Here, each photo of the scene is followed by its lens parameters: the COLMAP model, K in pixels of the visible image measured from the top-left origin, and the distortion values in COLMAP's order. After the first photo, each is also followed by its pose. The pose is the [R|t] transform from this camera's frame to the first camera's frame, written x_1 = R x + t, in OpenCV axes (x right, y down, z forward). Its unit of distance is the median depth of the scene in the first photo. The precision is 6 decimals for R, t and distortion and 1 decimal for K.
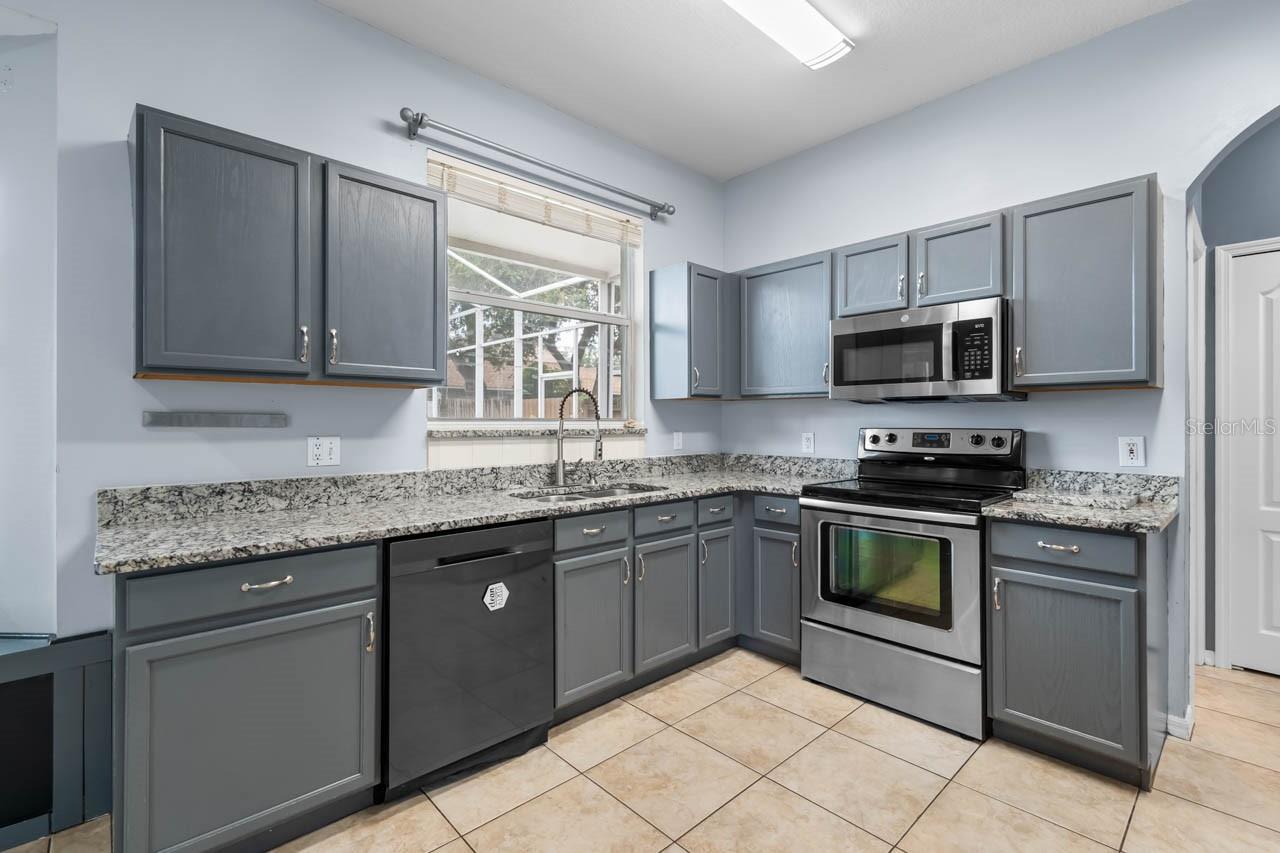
lens RADIAL K [[580.1, 0, 631.7], [0, 580.1, 421.7], [0, 0, 1]] dist [0.004499, -0.002054]
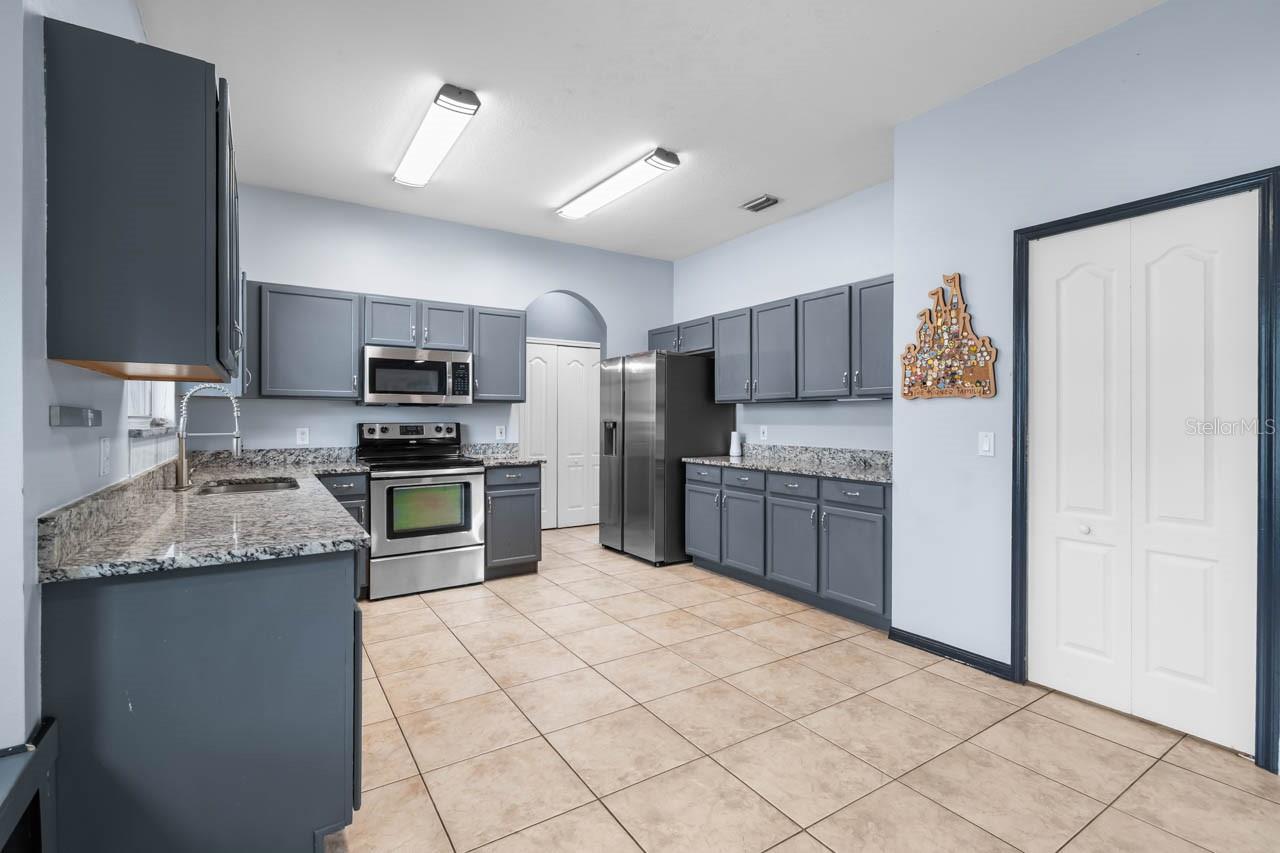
lens RADIAL K [[580.1, 0, 641.5], [0, 580.1, 420.8], [0, 0, 1]] dist [0.004499, -0.002054]
pose [[0.169236, -0.006820, 0.985552, -1.123302], [0.001254, 0.999977, 0.006704, -0.004946], [-0.985575, 0.000101, 0.169240, 0.133253]]
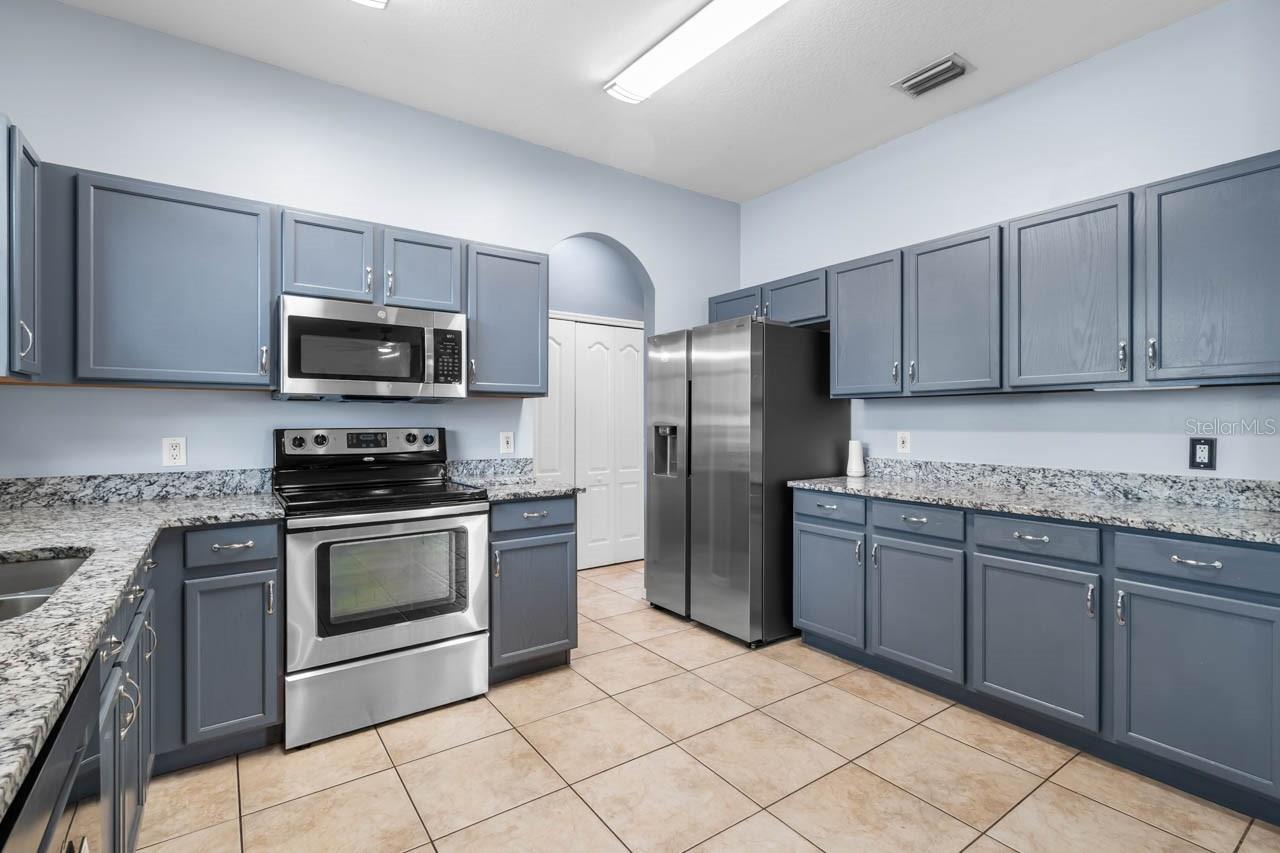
lens RADIAL K [[580.1, 0, 641.2], [0, 580.1, 422.5], [0, 0, 1]] dist [0.004499, -0.002054]
pose [[0.127117, -0.004859, 0.991876, -0.476407], [0.001399, 0.999988, 0.004720, -0.002631], [-0.991887, 0.000788, 0.127123, 0.494196]]
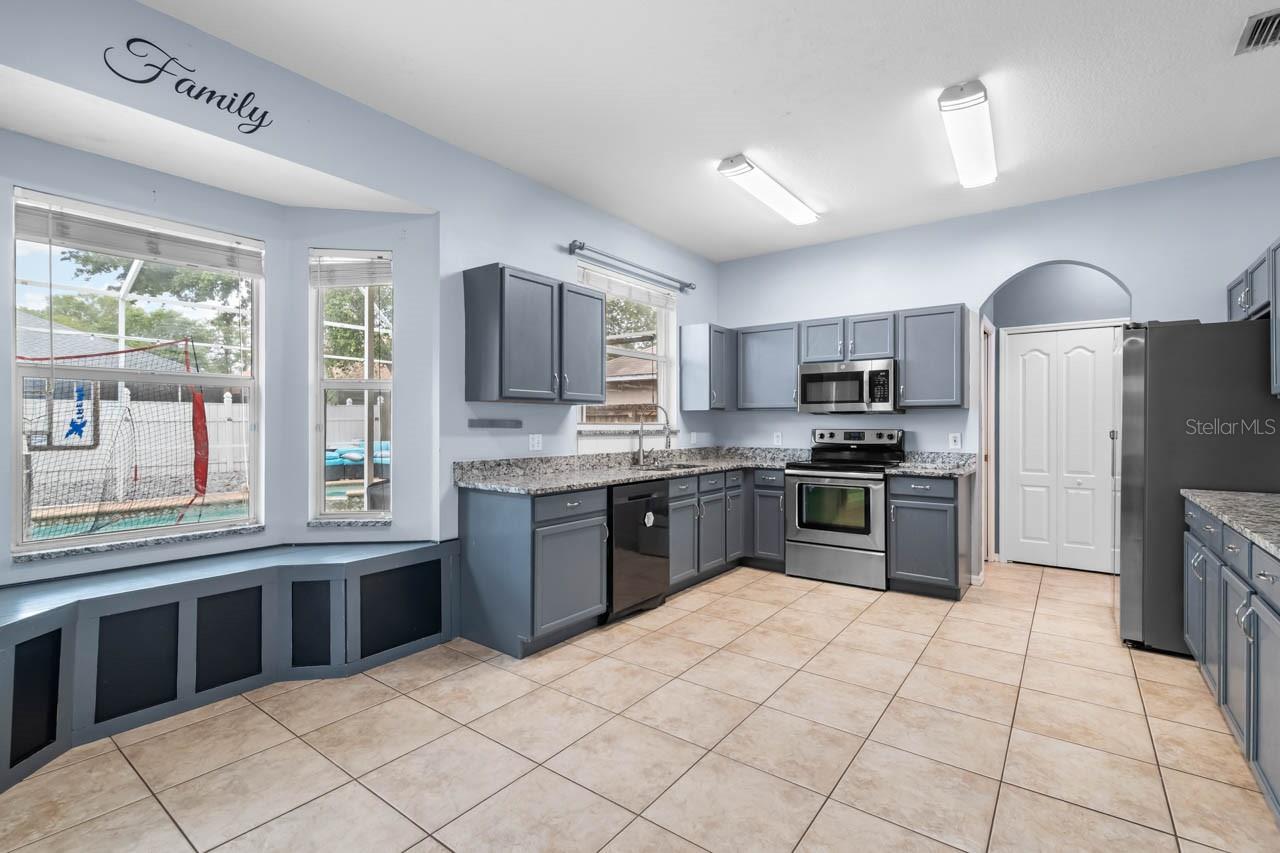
lens RADIAL K [[580.1, 0, 633.0], [0, 580.1, 425.6], [0, 0, 1]] dist [0.004499, -0.002054]
pose [[0.984686, 0.000832, 0.174336, -0.514751], [-0.000895, 1.000000, 0.000282, 0.000751], [-0.174336, -0.000434, 0.984686, -0.693291]]
